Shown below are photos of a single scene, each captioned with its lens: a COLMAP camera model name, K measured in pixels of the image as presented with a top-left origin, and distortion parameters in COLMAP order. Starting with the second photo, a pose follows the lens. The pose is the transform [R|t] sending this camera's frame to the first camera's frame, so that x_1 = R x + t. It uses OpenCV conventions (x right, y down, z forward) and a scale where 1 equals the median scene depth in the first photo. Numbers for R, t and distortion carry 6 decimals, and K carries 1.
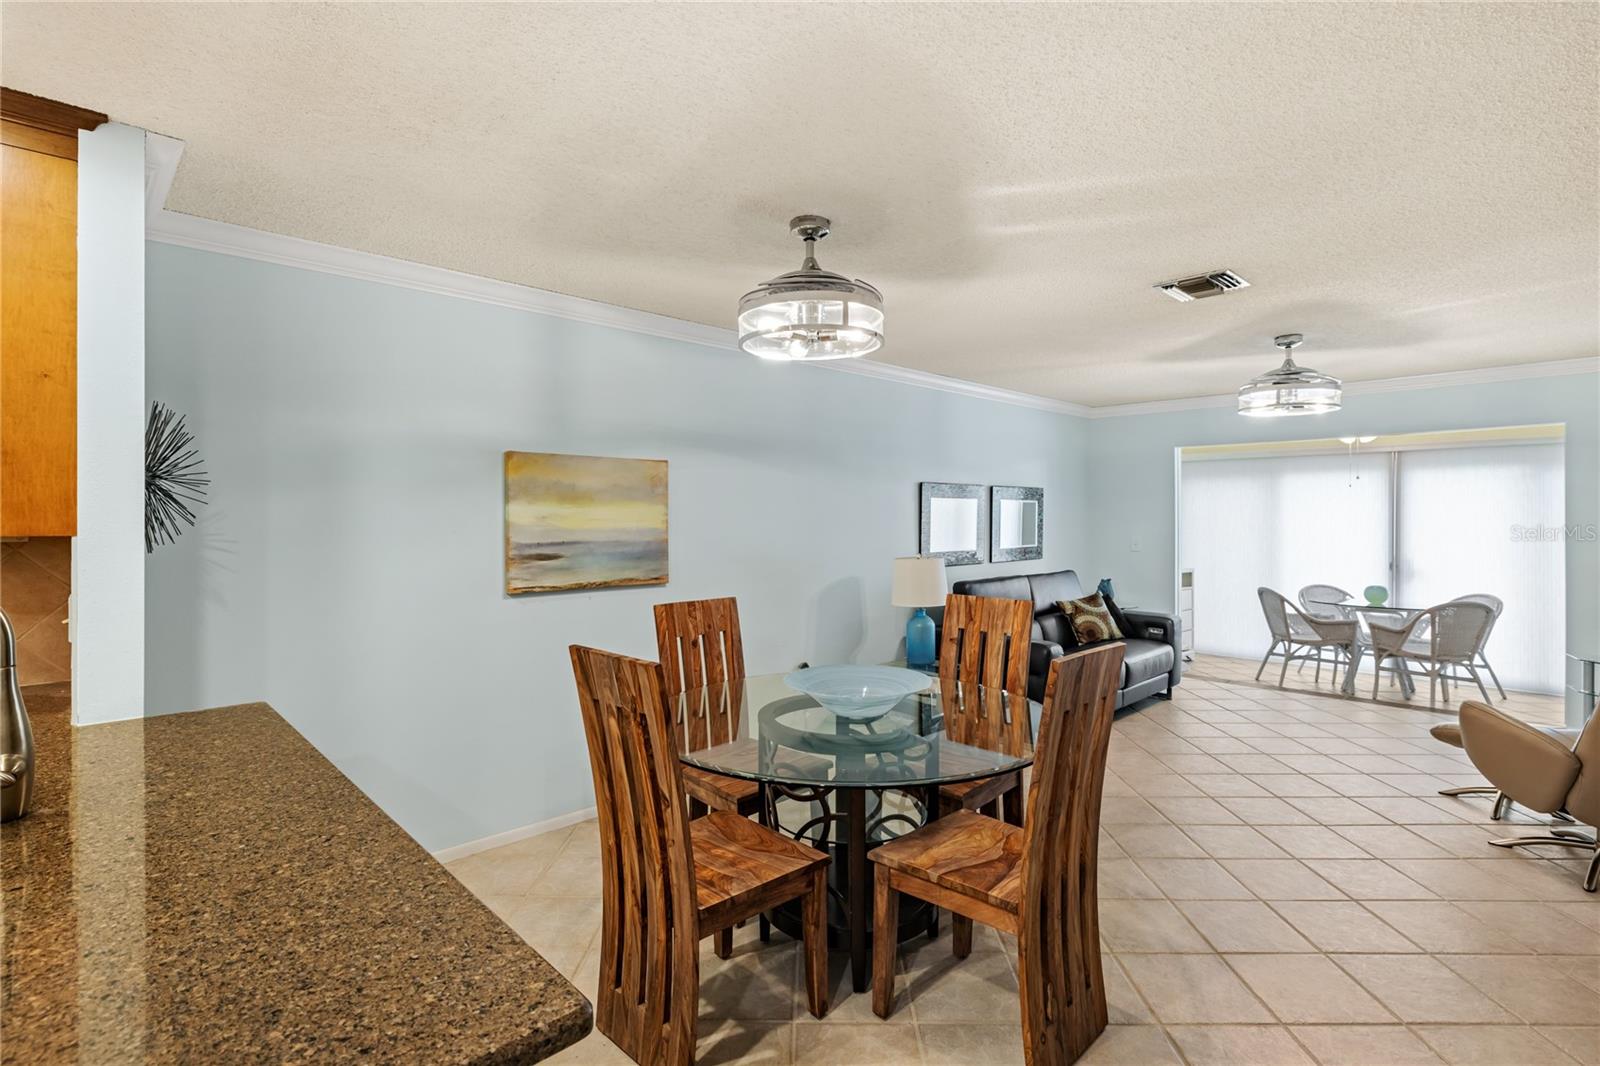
lens RADIAL K [[779.2, 0, 803.9], [0, 779.2, 517.2], [0, 0, 1]] dist [0.004780, 0.002121]
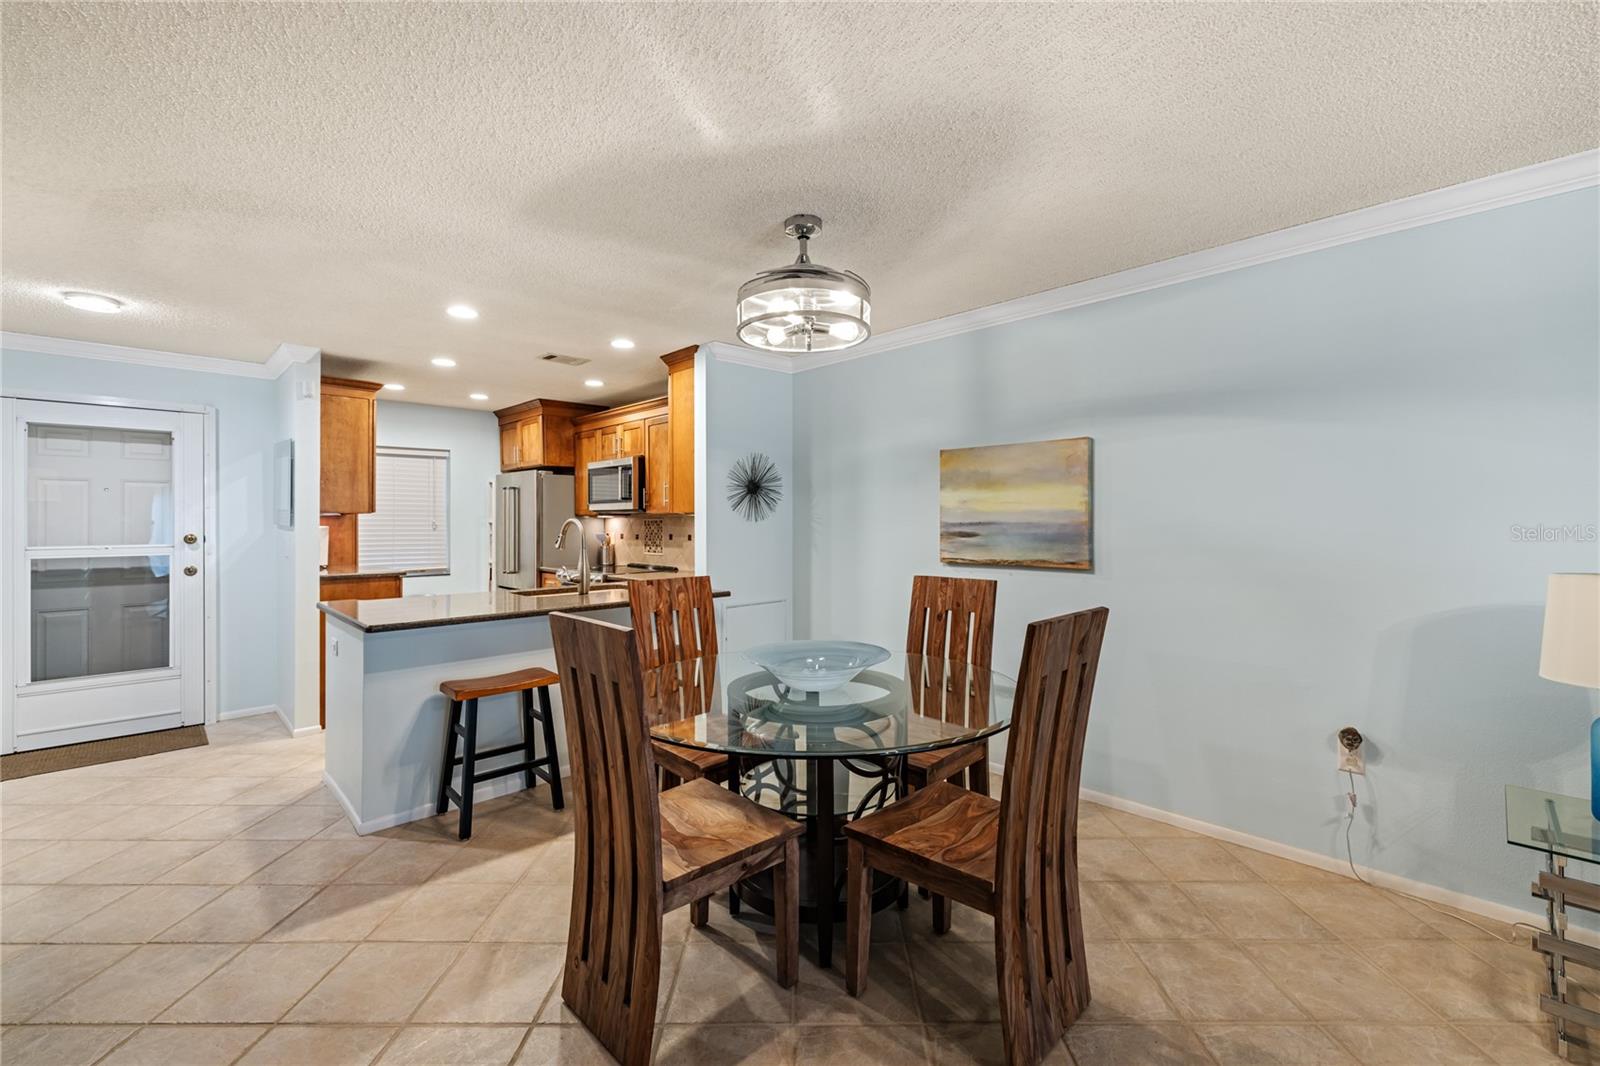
lens RADIAL K [[675.5, 0, 806.2], [0, 675.5, 519.2], [0, 0, 1]] dist [-0.002104, 0.000964]
pose [[-0.003594, -0.000564, -0.999993, 0.507746], [0.005032, 0.999987, -0.000582, 0.019181], [0.999981, -0.005034, -0.003591, 0.540750]]
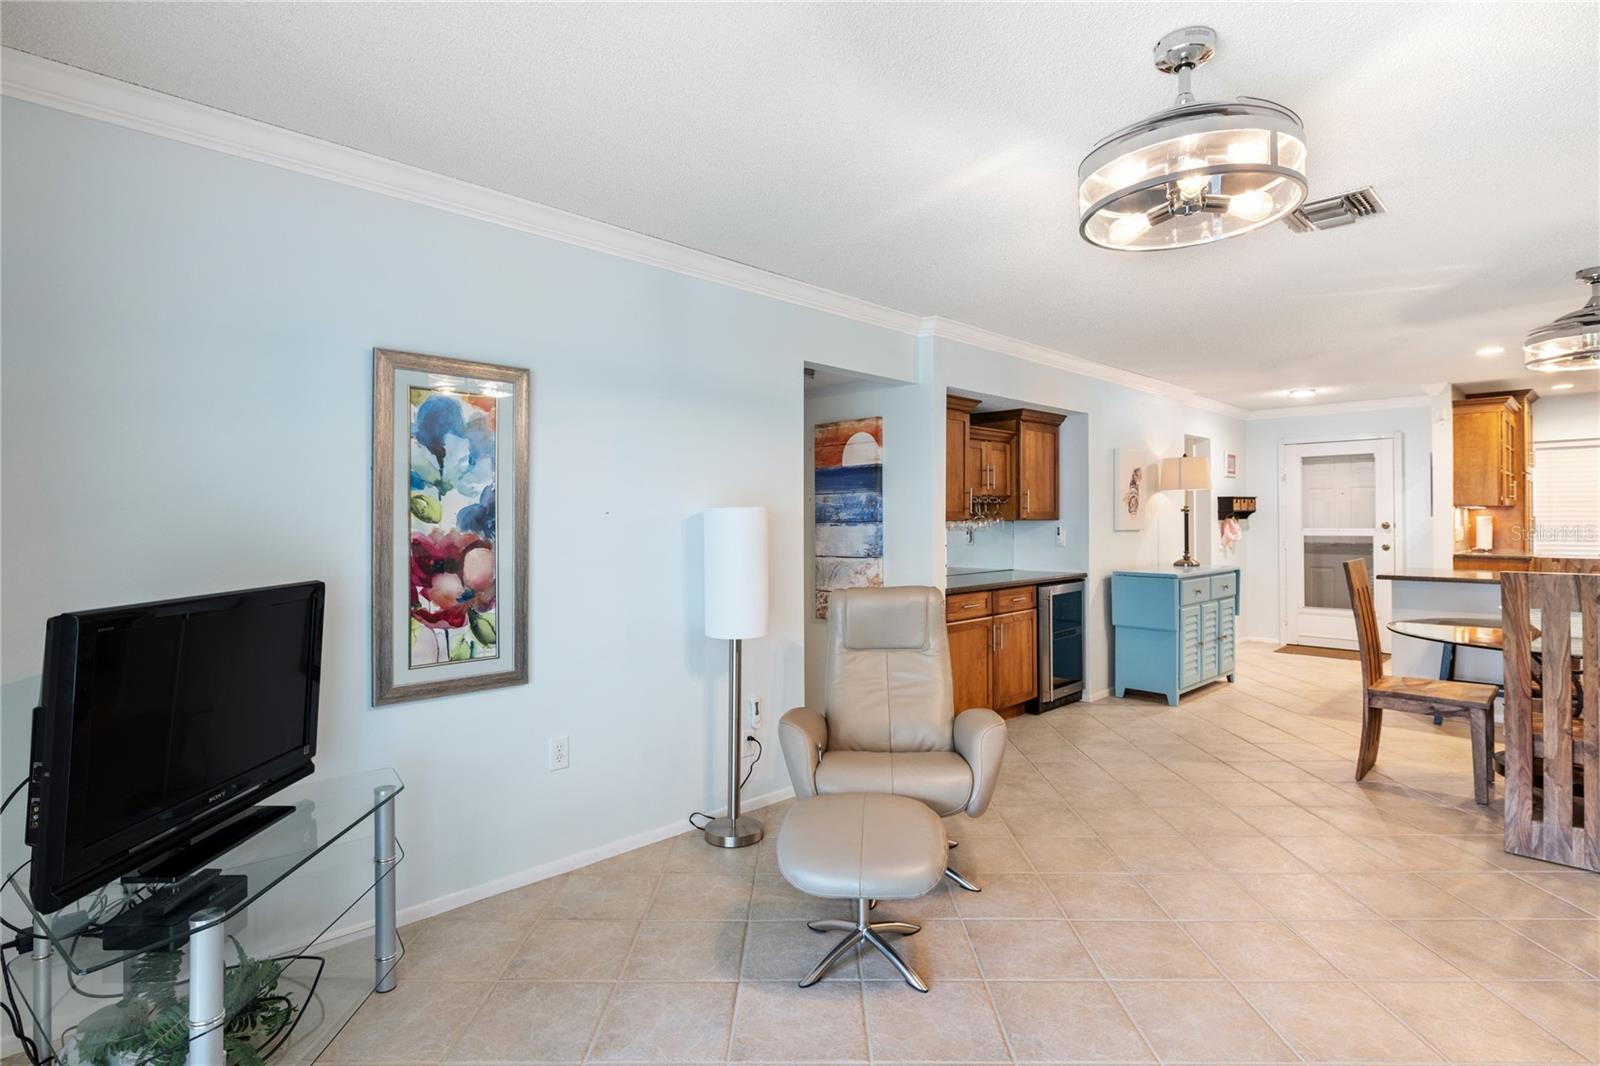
lens RADIAL K [[803.8, 0, 798.3], [0, 803.8, 511.1], [0, 0, 1]] dist [-0.008659, 0.001535]
pose [[-0.999933, 0.008056, 0.008304, 0.740470], [0.007948, 0.999884, -0.012959, 0.024419], [-0.008408, -0.012892, -0.999882, 1.284450]]
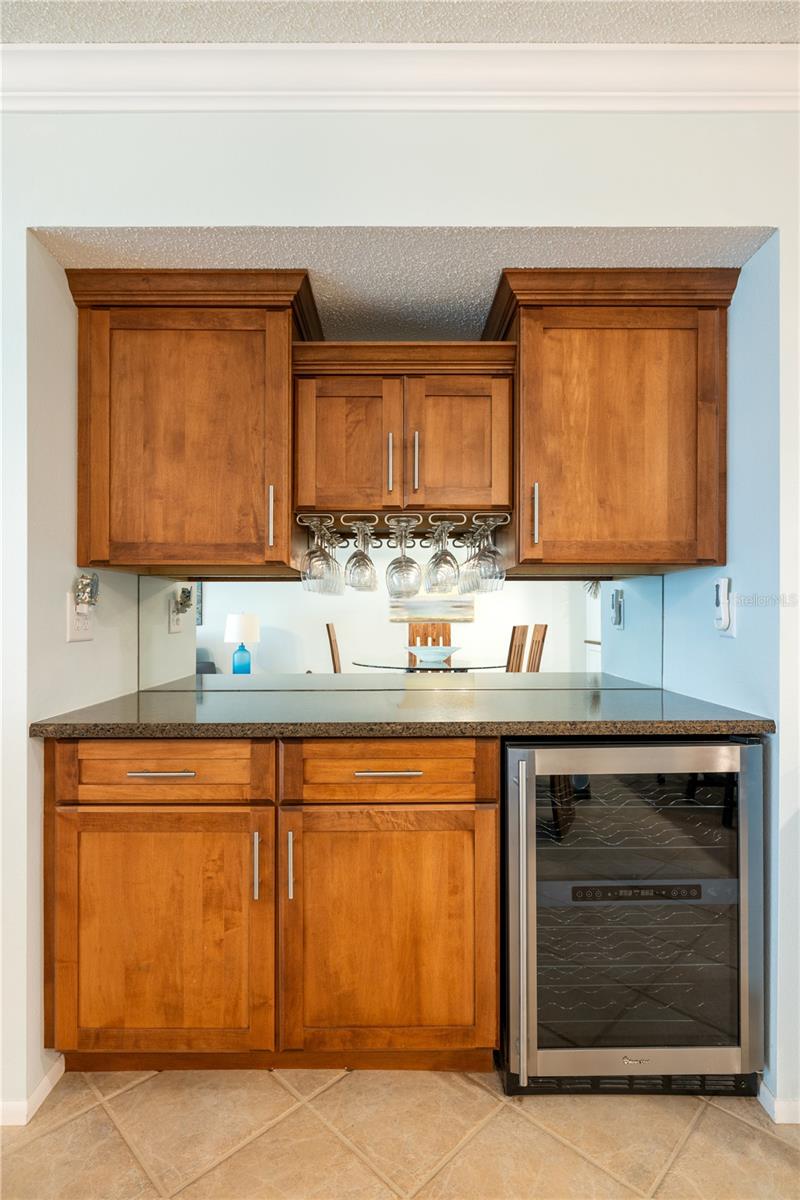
lens RADIAL K [[618.5, 0, 384.0], [0, 618.5, 606.9], [0, 0, 1]] dist [-0.006472, 0.001069]
pose [[-0.712776, 0.008868, 0.701335, 0.250746], [0.003923, 0.999955, -0.008657, 0.050894], [-0.701380, -0.003419, -0.712779, 0.439909]]
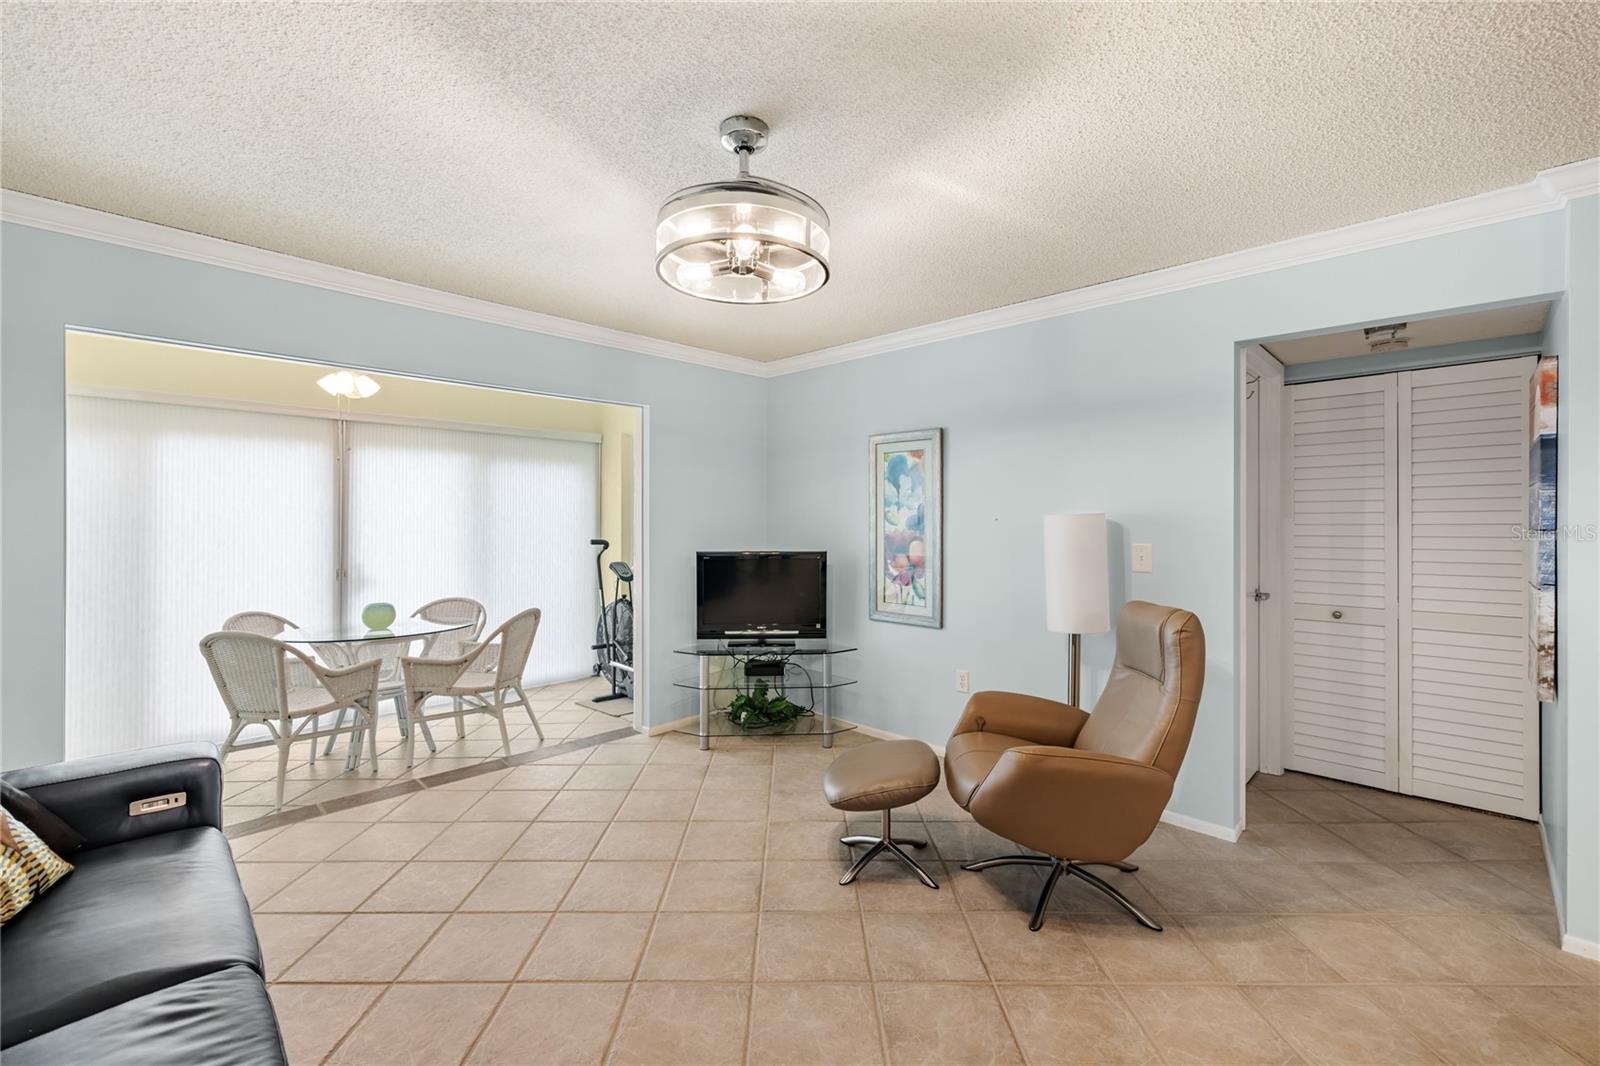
lens RADIAL K [[675.5, 0, 800.0], [0, 675.5, 513.2], [0, 0, 1]] dist [-0.002104, 0.000964]
pose [[-0.005556, 0.013512, 0.999893, 0.166278], [-0.001146, 0.999908, -0.013519, 0.019652], [-0.999984, -0.001221, -0.005540, 0.862743]]
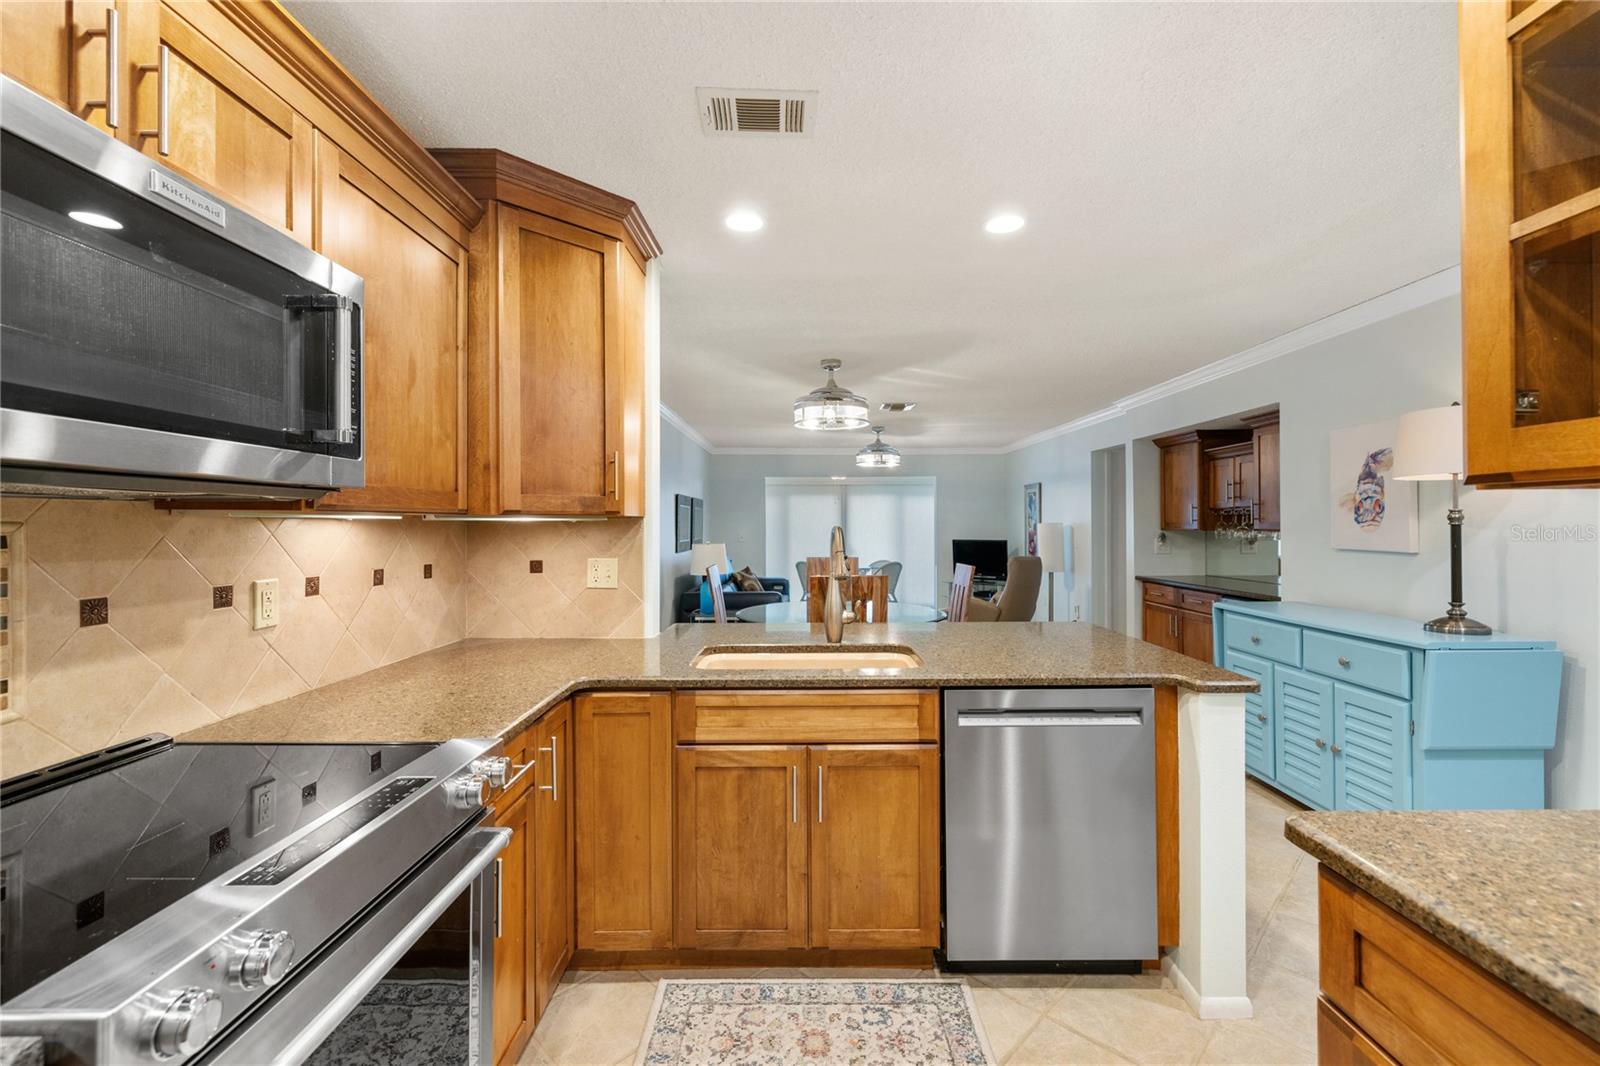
lens RADIAL K [[675.5, 0, 801.7], [0, 675.5, 527.6], [0, 0, 1]] dist [-0.002104, 0.000964]
pose [[0.702002, -0.002940, 0.712169, -0.653185], [0.000911, 0.999994, 0.003230, 0.016168], [-0.712174, -0.001619, 0.702001, -0.061848]]
